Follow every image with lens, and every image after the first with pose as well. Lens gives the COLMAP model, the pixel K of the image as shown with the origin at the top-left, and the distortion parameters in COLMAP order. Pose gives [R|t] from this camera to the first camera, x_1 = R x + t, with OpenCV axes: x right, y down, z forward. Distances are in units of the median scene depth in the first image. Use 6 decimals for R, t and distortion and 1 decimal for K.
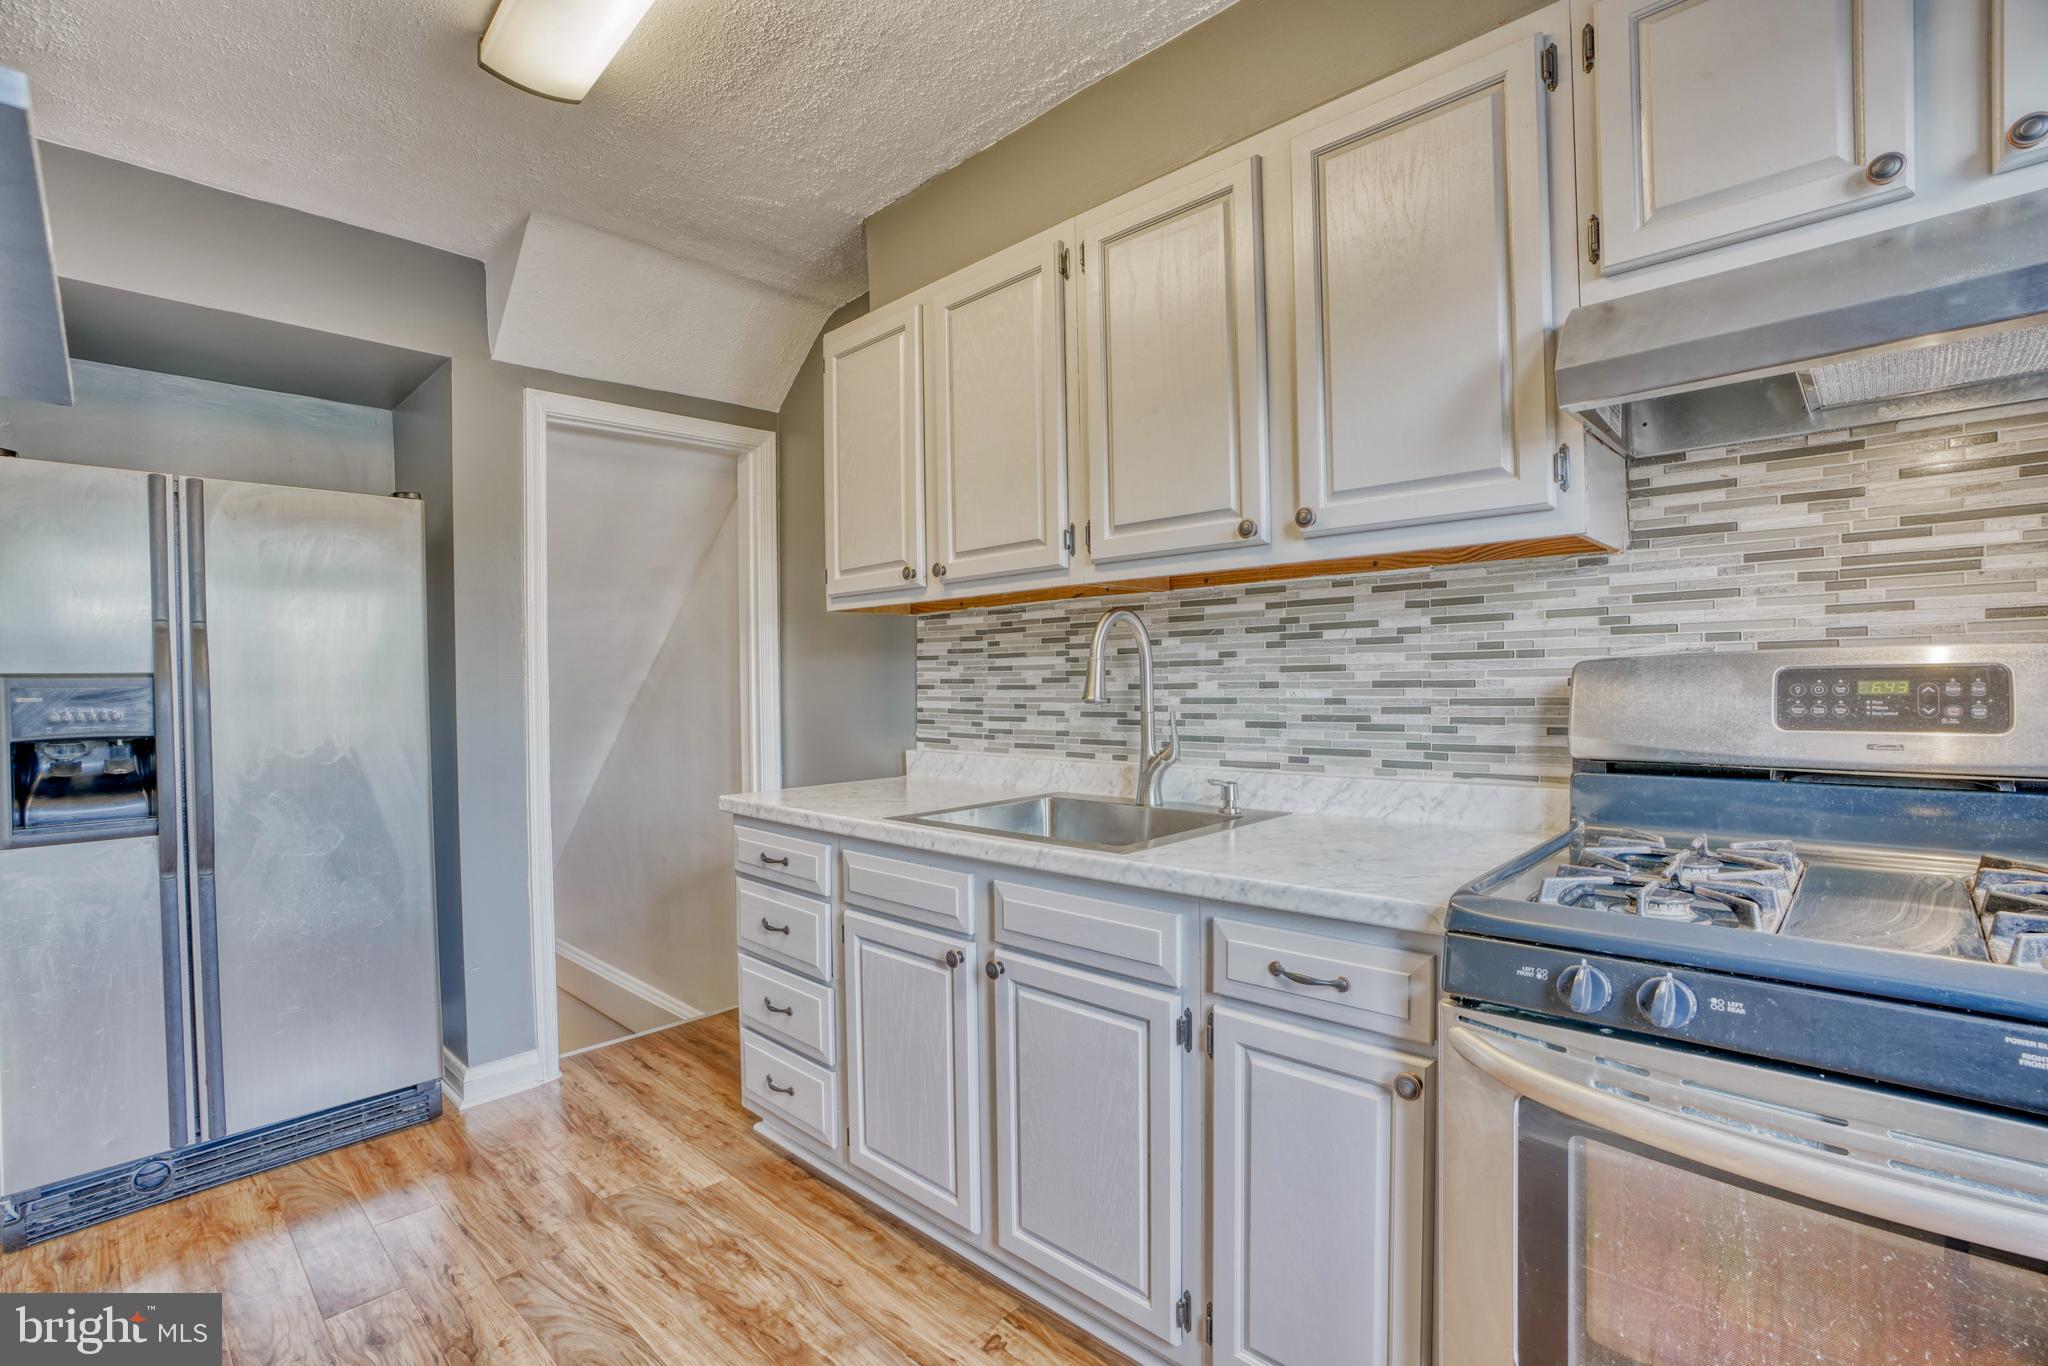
lens RADIAL K [[947.9, 0, 983.9], [0, 947.9, 698.9], [0, 0, 1]] dist [-0.043929, 0.011005]
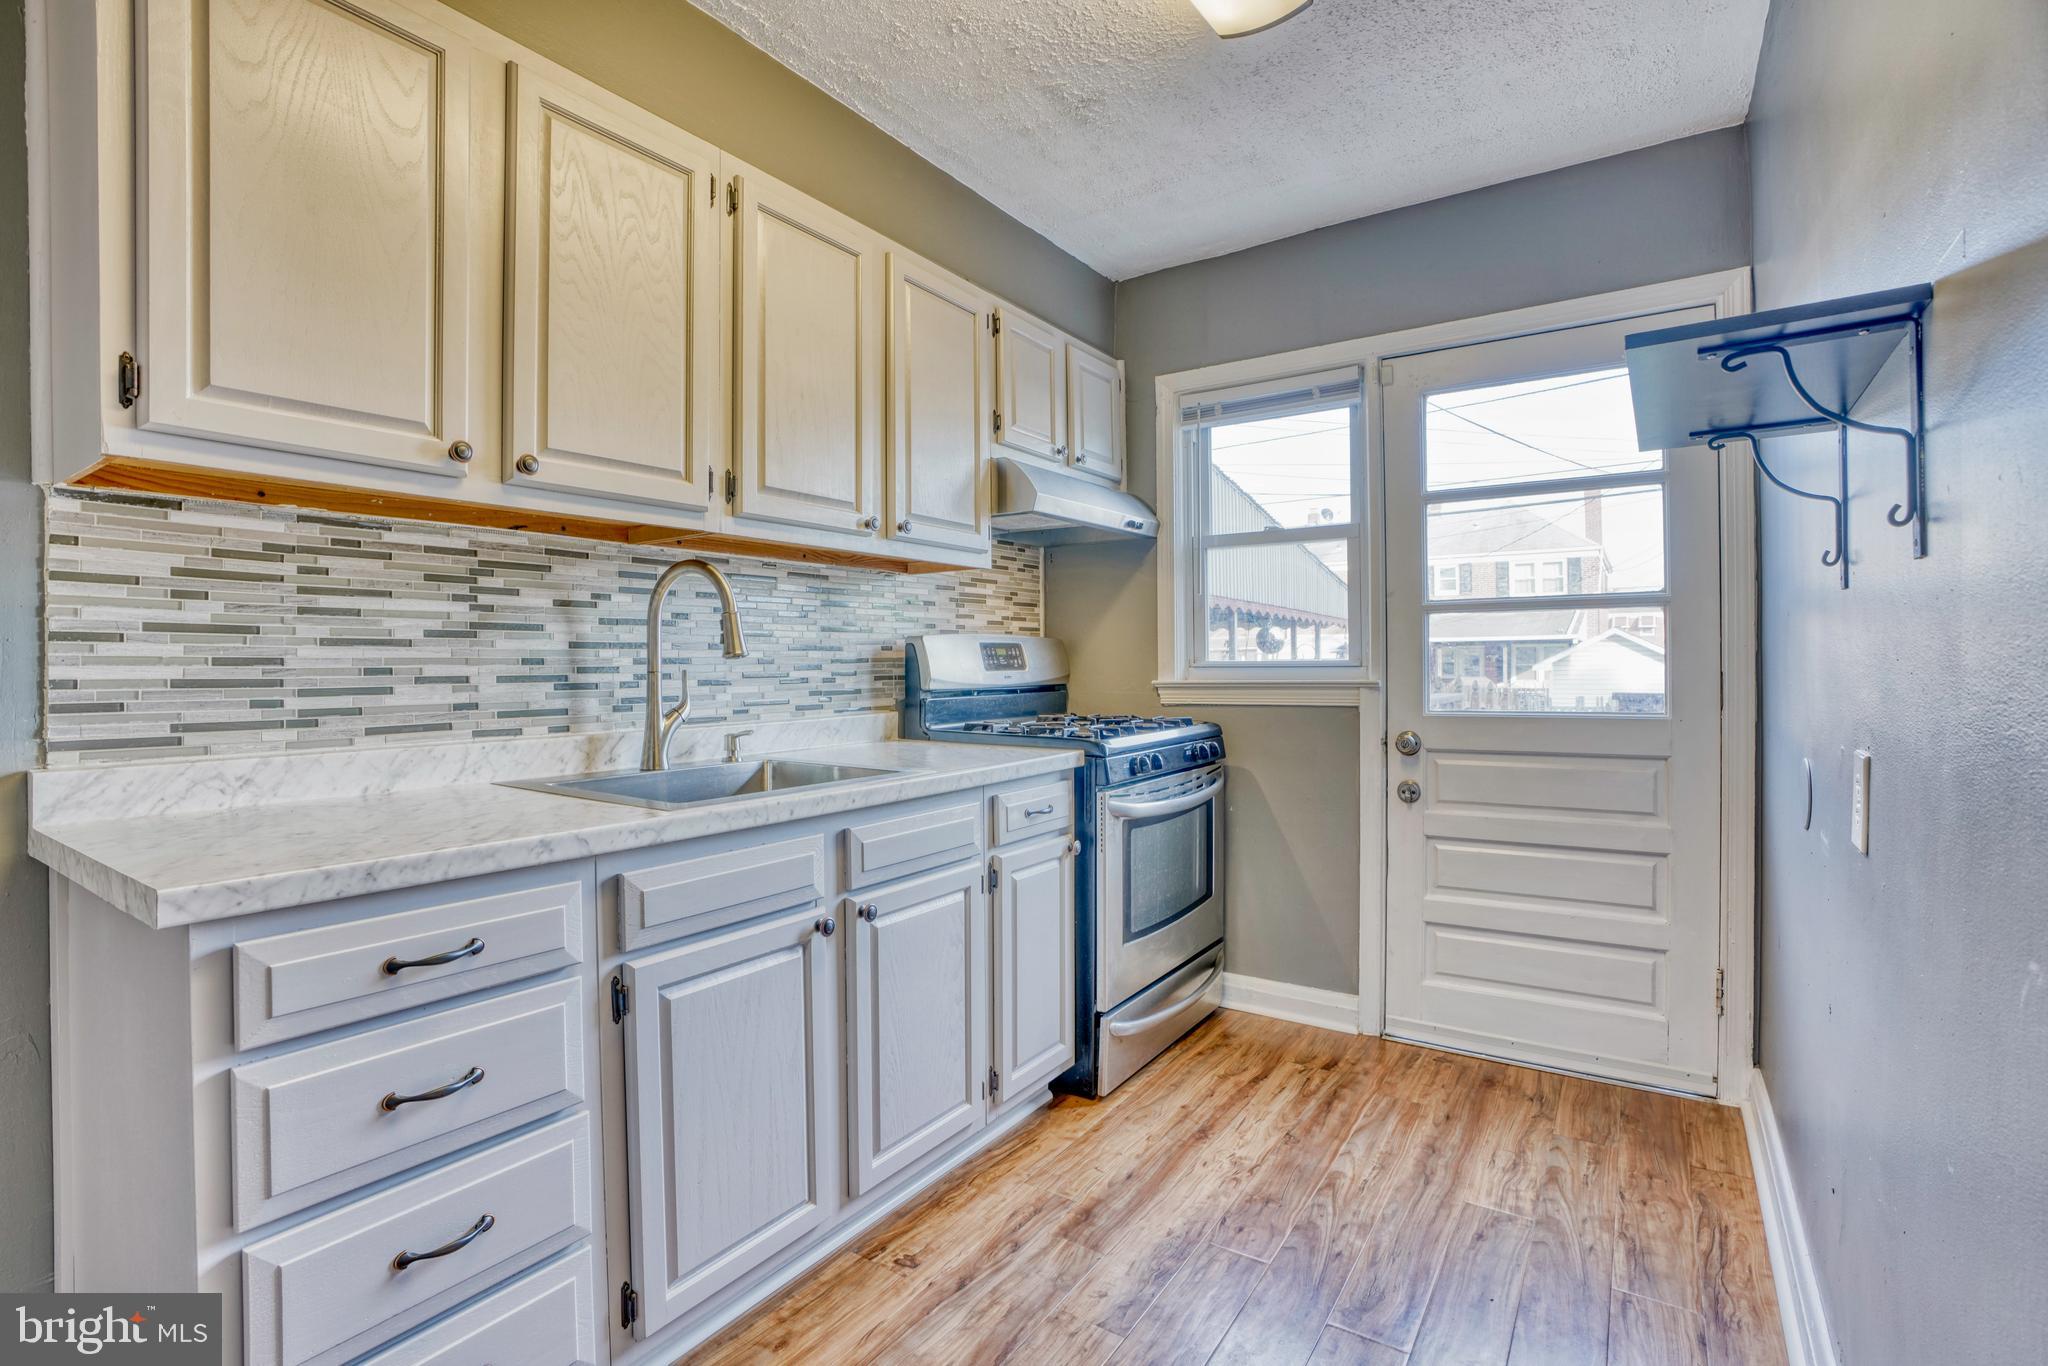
lens RADIAL K [[947.9, 0, 1014.2], [0, 947.9, 677.6], [0, 0, 1]] dist [-0.043929, 0.011005]
pose [[-0.184464, 0.004189, 0.982830, -0.744563], [0.030522, 0.999533, 0.001468, 0.026967], [-0.982365, 0.030269, -0.184506, 0.751290]]
